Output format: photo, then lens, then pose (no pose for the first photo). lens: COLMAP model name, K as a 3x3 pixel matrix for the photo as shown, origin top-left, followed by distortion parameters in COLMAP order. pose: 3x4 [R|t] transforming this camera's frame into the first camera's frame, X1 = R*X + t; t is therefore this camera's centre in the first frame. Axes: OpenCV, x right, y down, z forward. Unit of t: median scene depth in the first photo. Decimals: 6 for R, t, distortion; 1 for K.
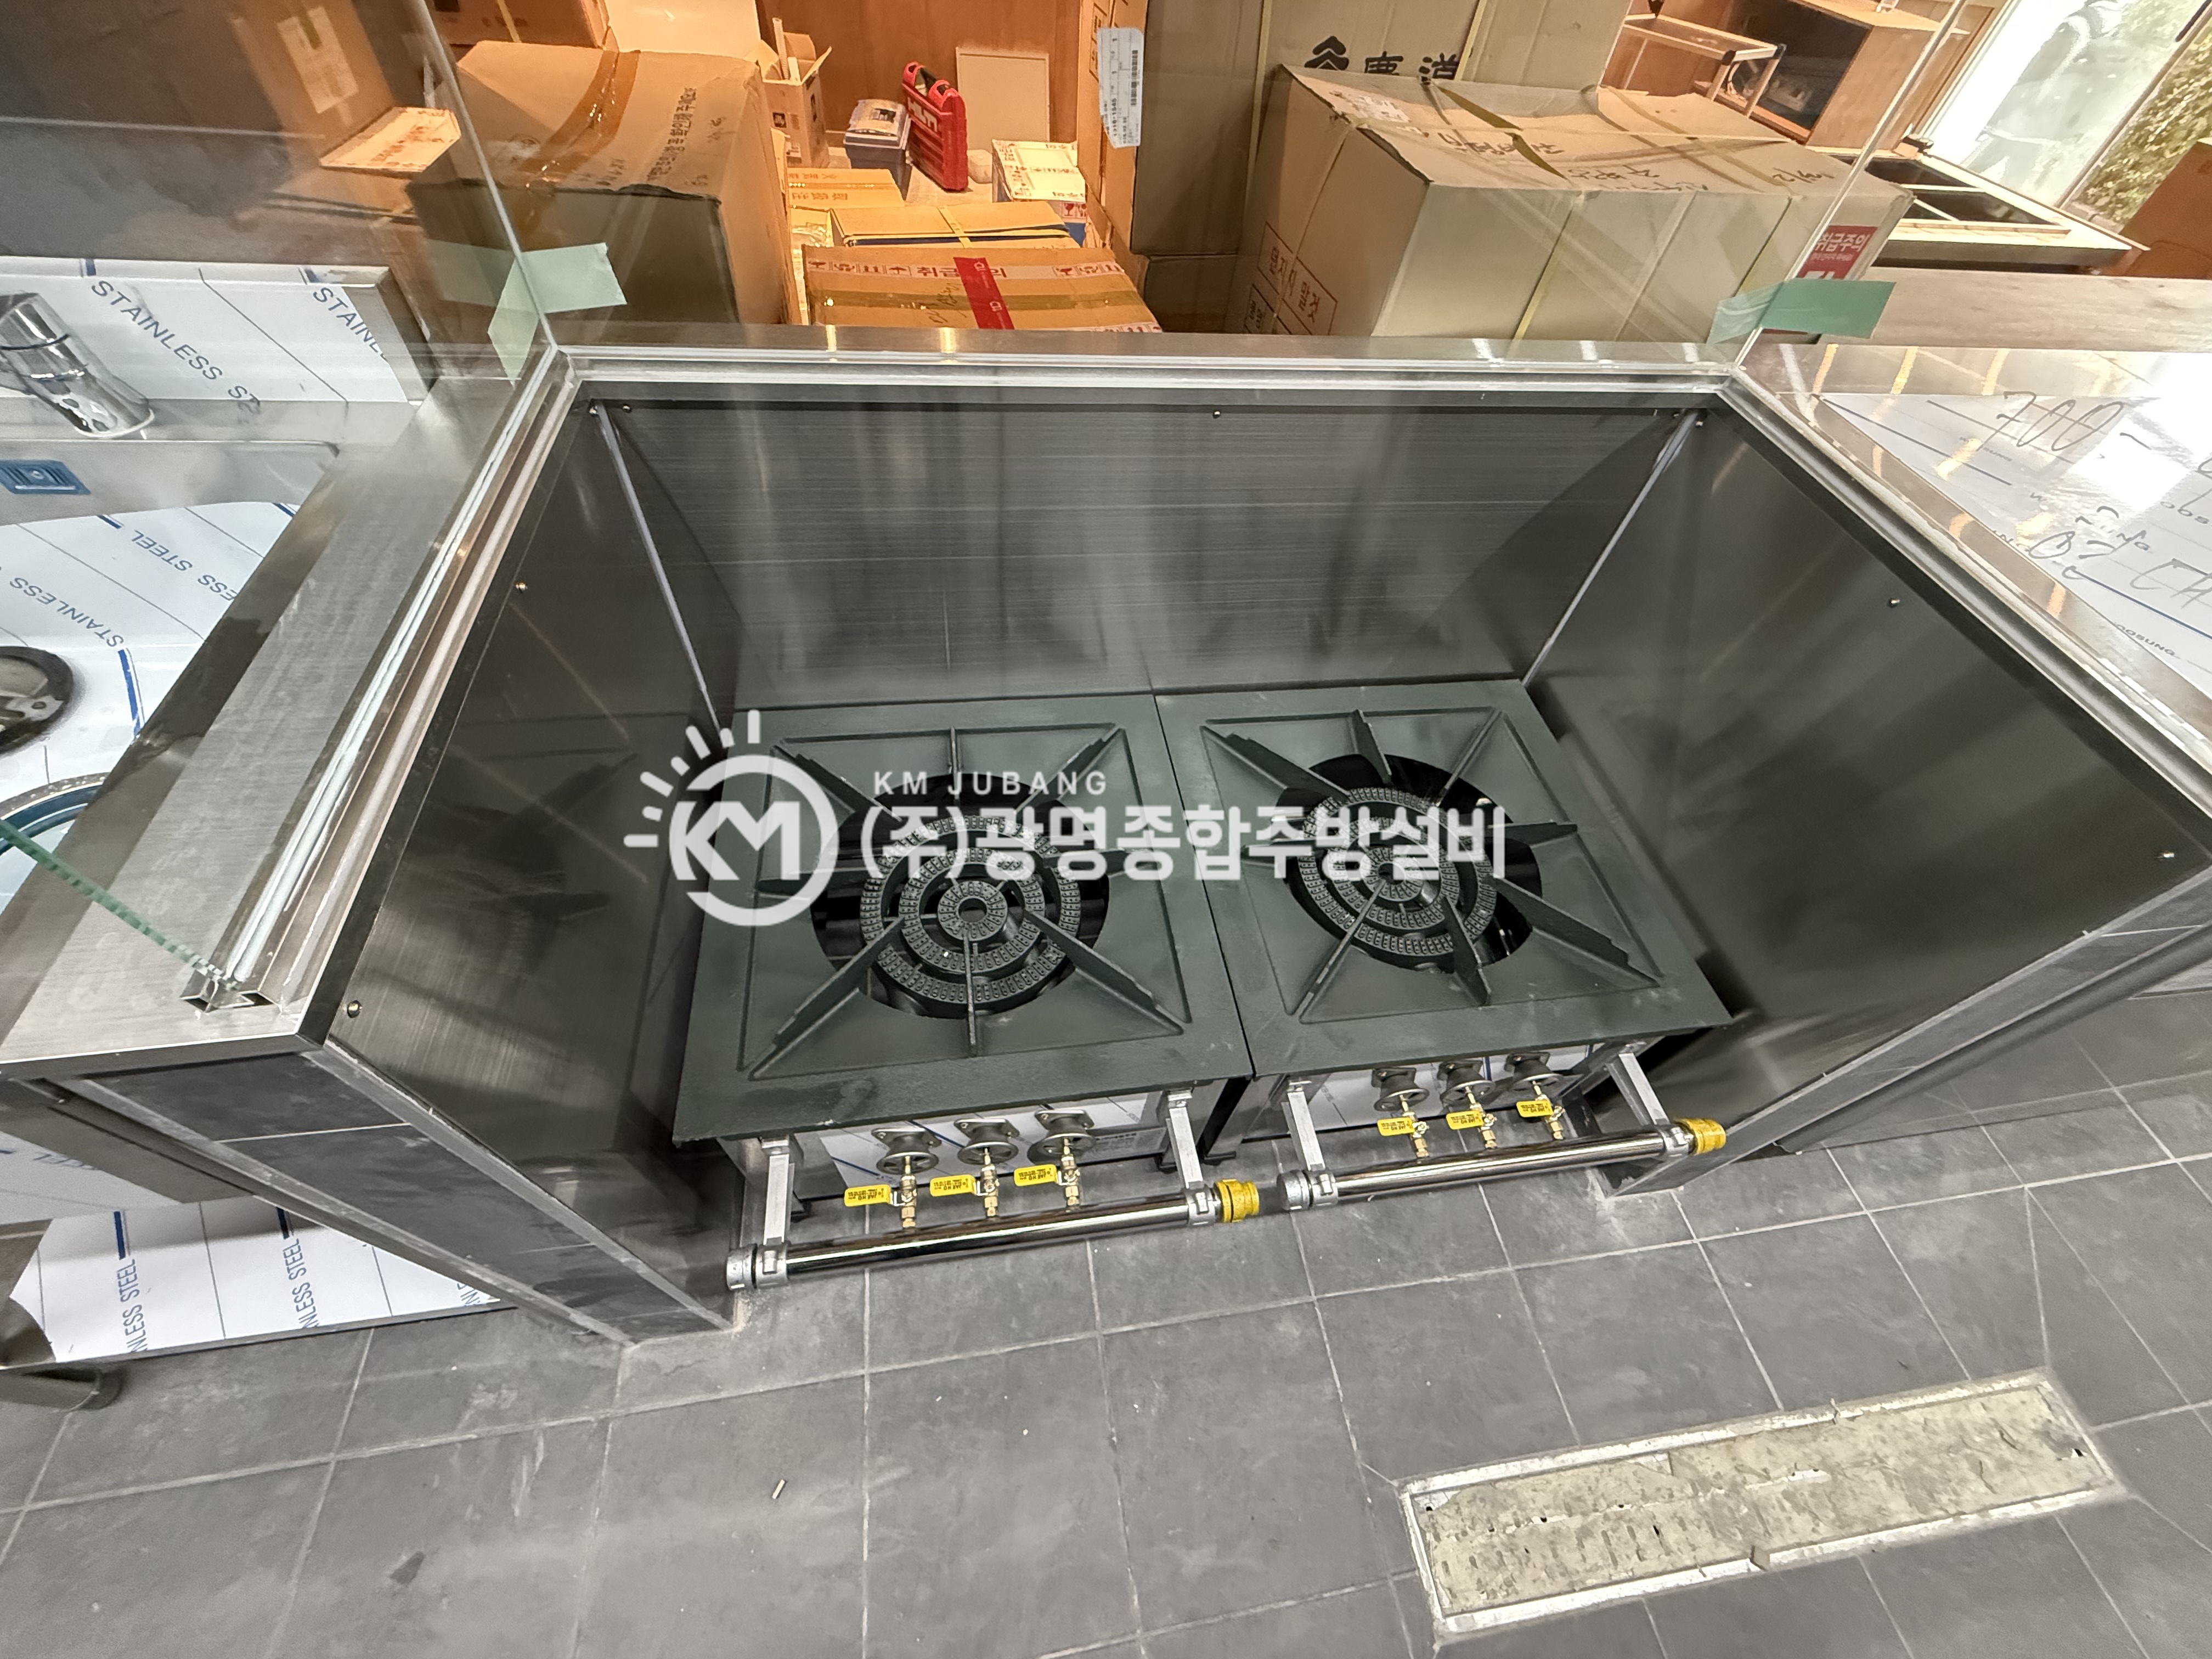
lens RADIAL K [[875.3, 0, 1106.0], [0, 875.3, 829.5], [0, 0, 1]] dist [-0.000629, 0.000027]
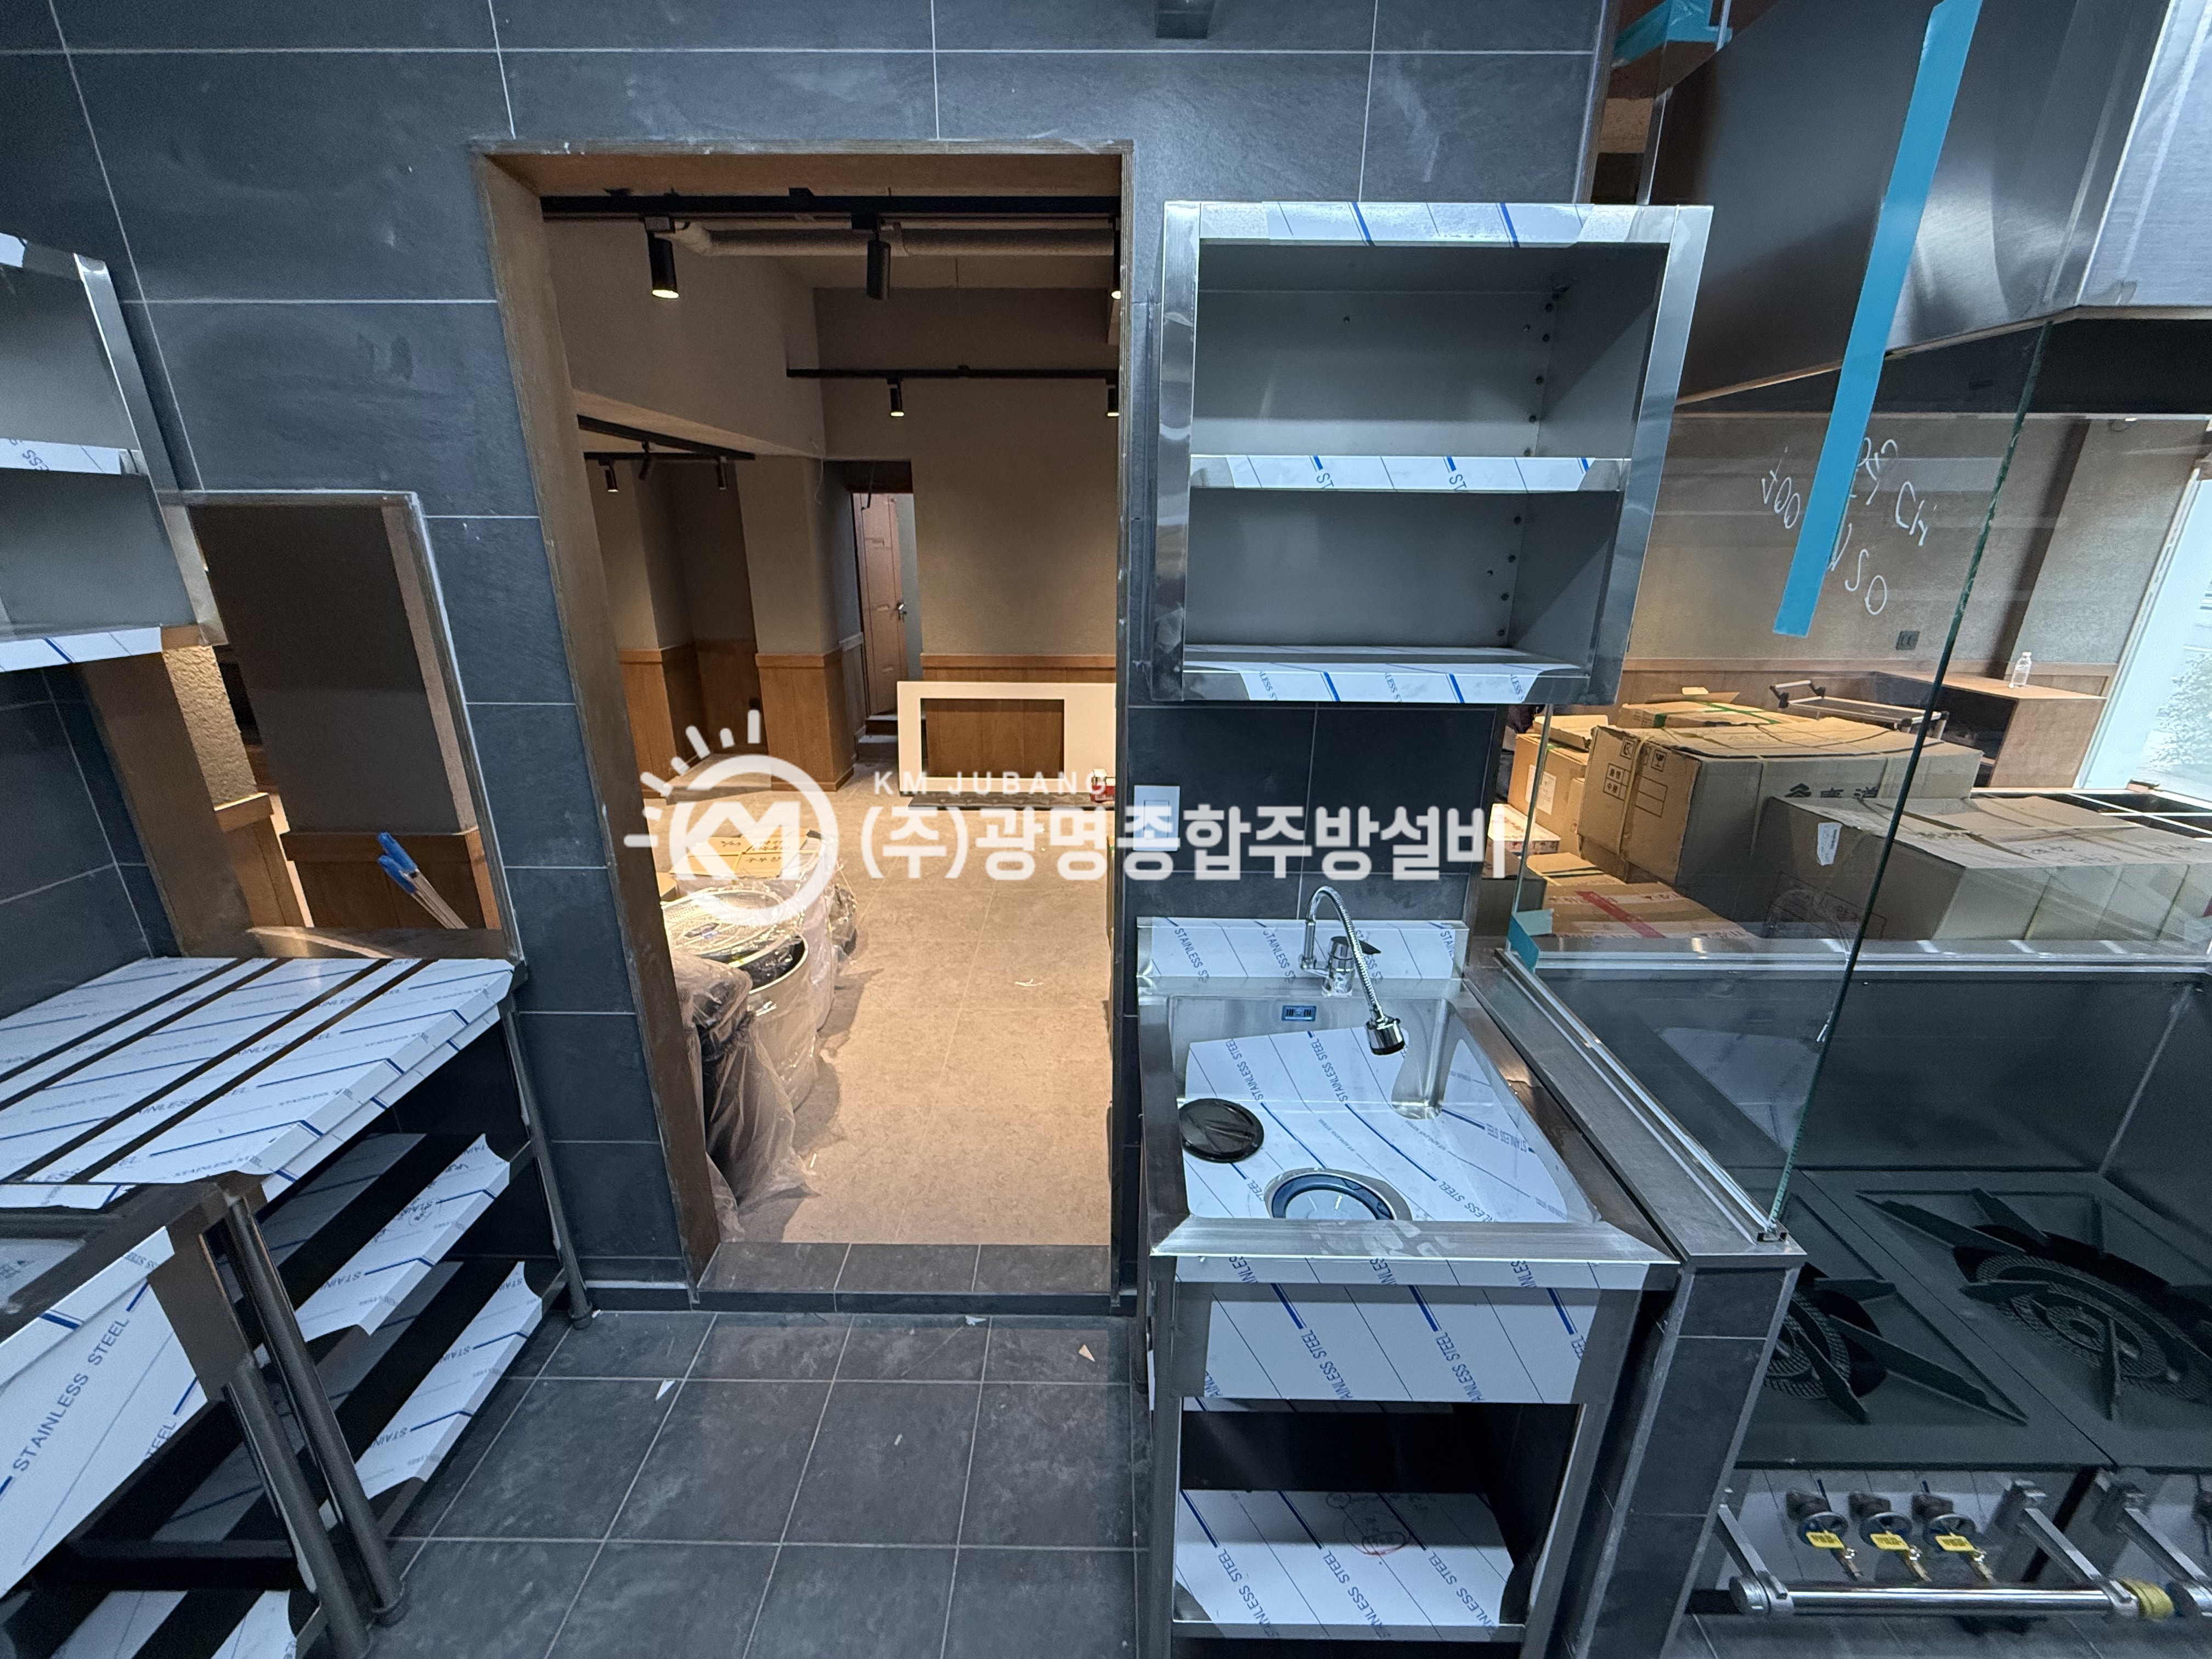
lens RADIAL K [[875.3, 0, 1106.0], [0, 875.3, 829.5], [0, 0, 1]] dist [-0.000629, 0.000027]
pose [[0.984326, -0.024153, -0.174696, -0.803366], [-0.076368, 0.834511, -0.545673, 0.244534], [0.158966, 0.550461, 0.819587, -0.616436]]
